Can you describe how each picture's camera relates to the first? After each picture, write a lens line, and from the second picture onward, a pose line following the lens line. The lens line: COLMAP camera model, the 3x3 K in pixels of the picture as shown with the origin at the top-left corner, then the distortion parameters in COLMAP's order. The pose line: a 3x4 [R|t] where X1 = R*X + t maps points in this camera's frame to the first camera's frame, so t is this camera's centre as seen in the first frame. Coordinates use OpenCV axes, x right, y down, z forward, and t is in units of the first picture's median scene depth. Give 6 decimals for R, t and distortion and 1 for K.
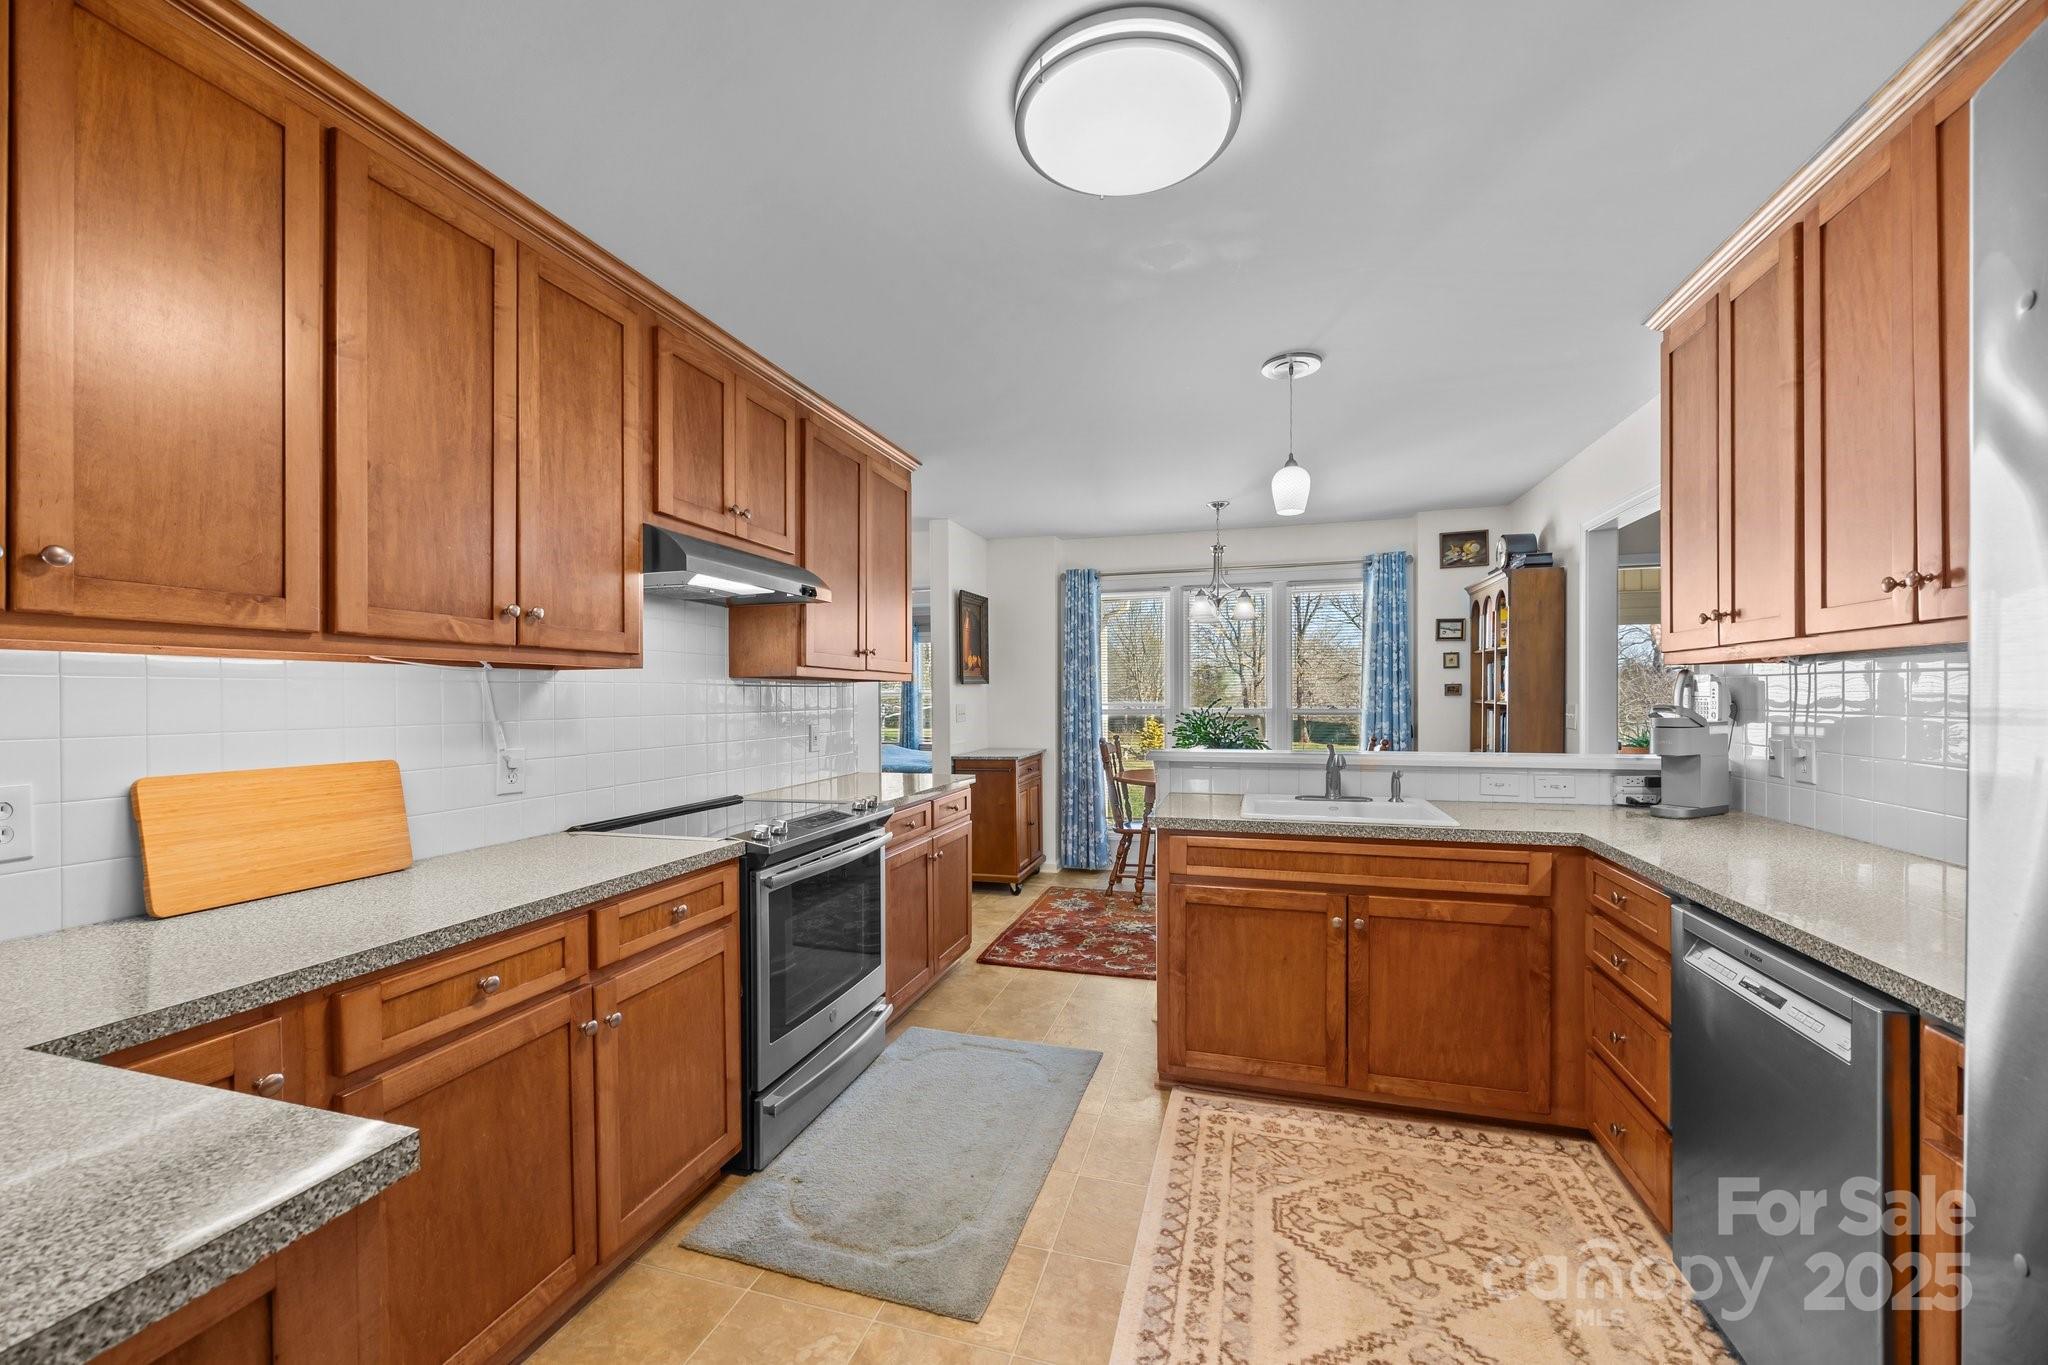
lens RADIAL K [[788.6, 0, 1028.0], [0, 788.6, 701.3], [0, 0, 1]] dist [-0.000744, -0.001375]
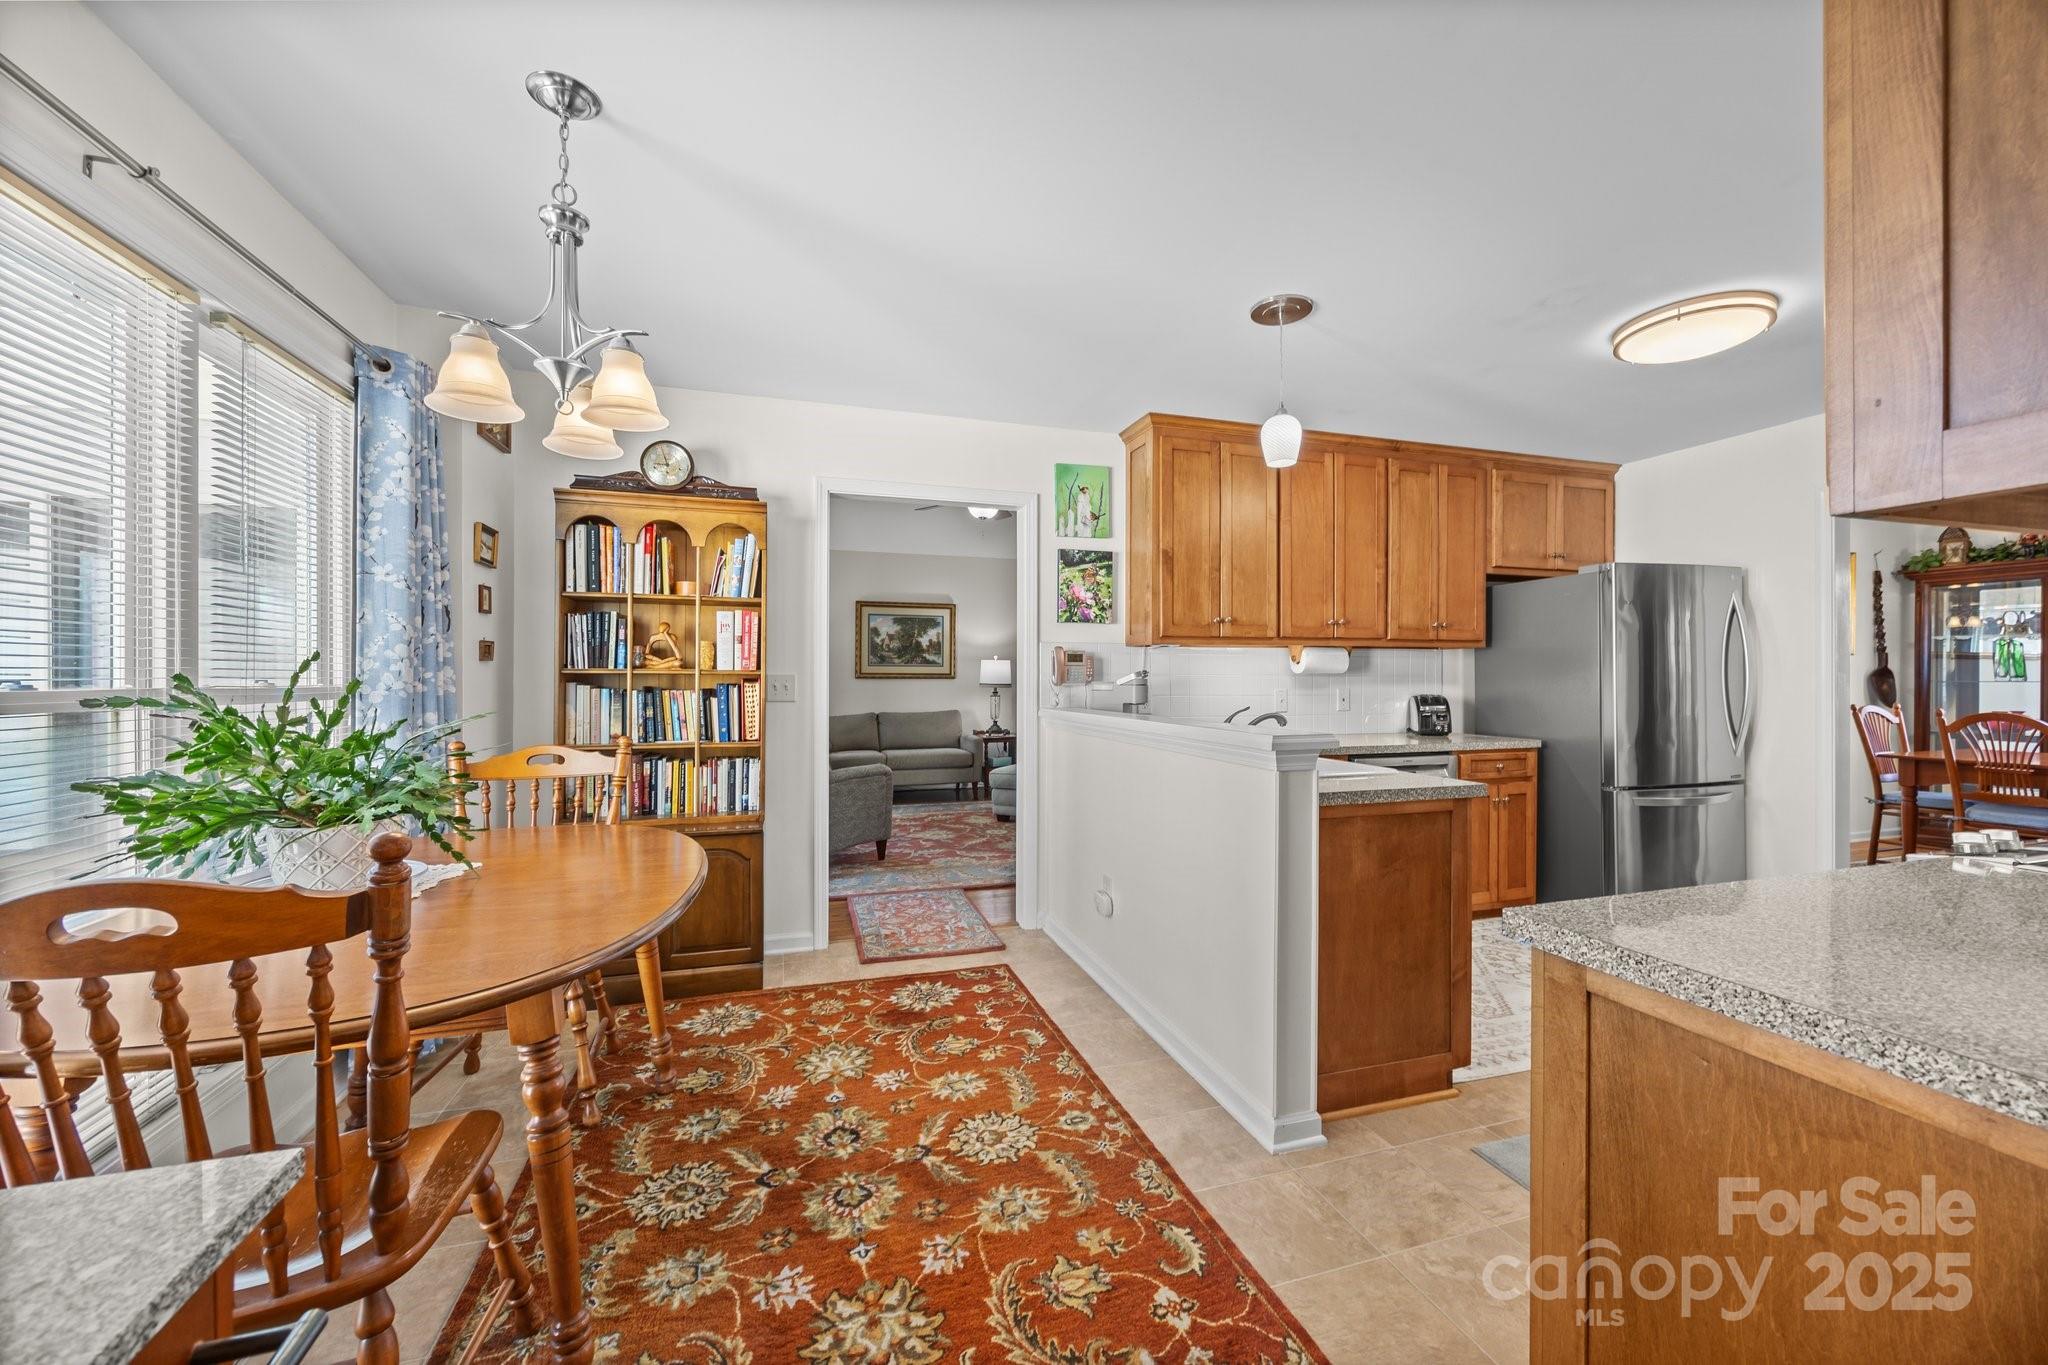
lens RADIAL K [[788.6, 0, 1028.0], [0, 788.6, 679.0], [0, 0, 1]] dist [-0.000744, -0.001375]
pose [[-0.559365, 0.004528, 0.828909, -0.197647], [0.009374, 0.999956, 0.000864, 0.011247], [-0.828868, 0.008253, -0.559383, 1.237329]]
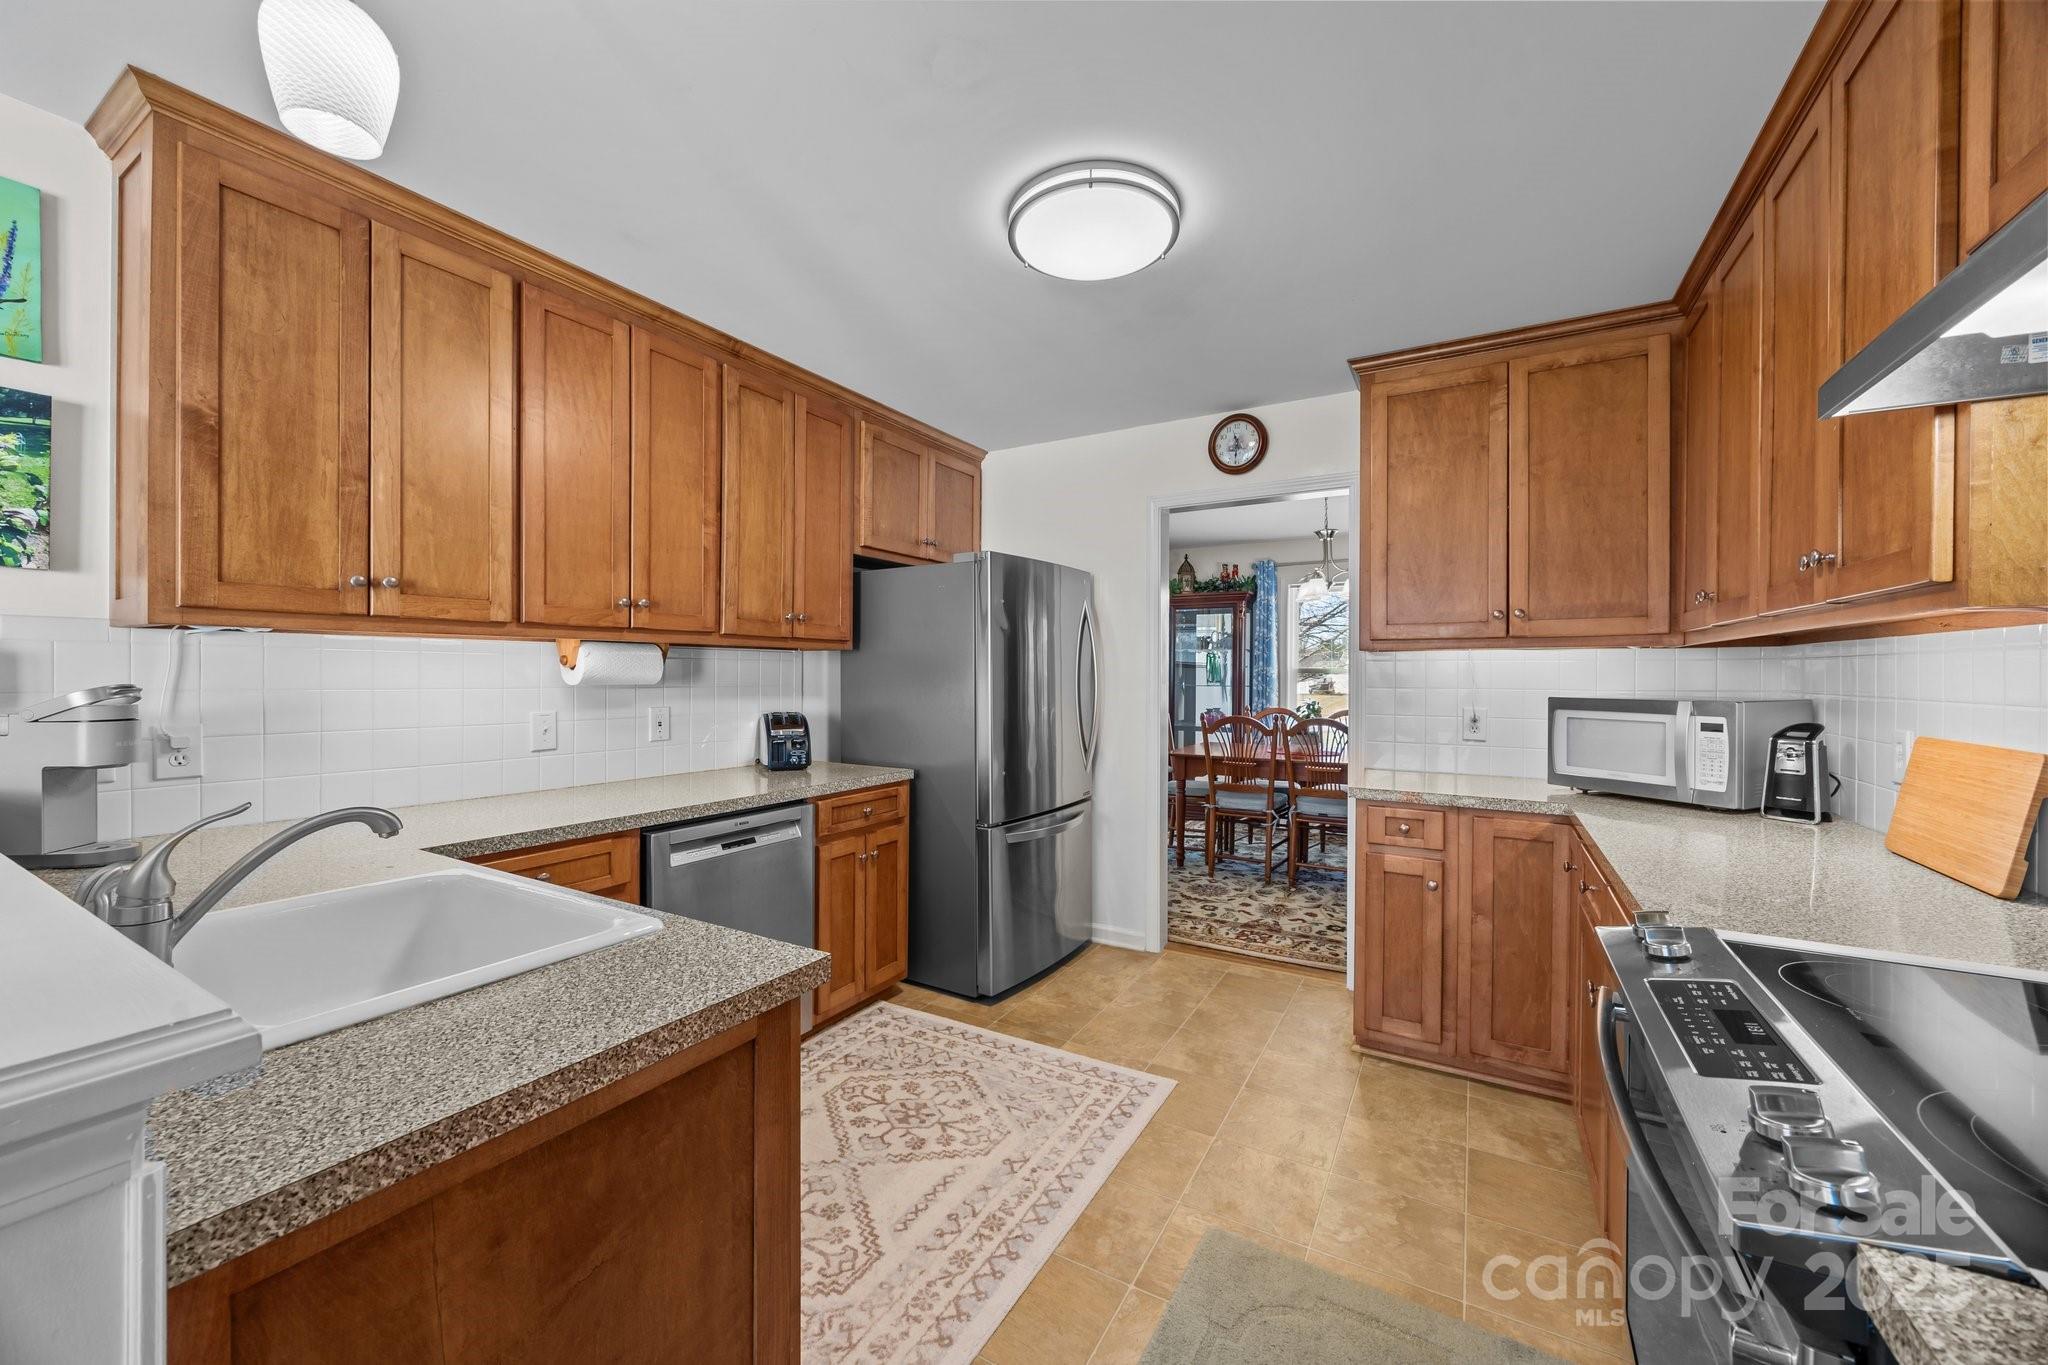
lens RADIAL K [[788.6, 0, 1034.9], [0, 788.6, 675.0], [0, 0, 1]] dist [-0.000744, -0.001375]
pose [[-0.973405, 0.000585, 0.229090, -0.032895], [0.002027, 0.999980, 0.006062, -0.003143], [-0.229082, 0.006365, -0.973386, 0.881452]]
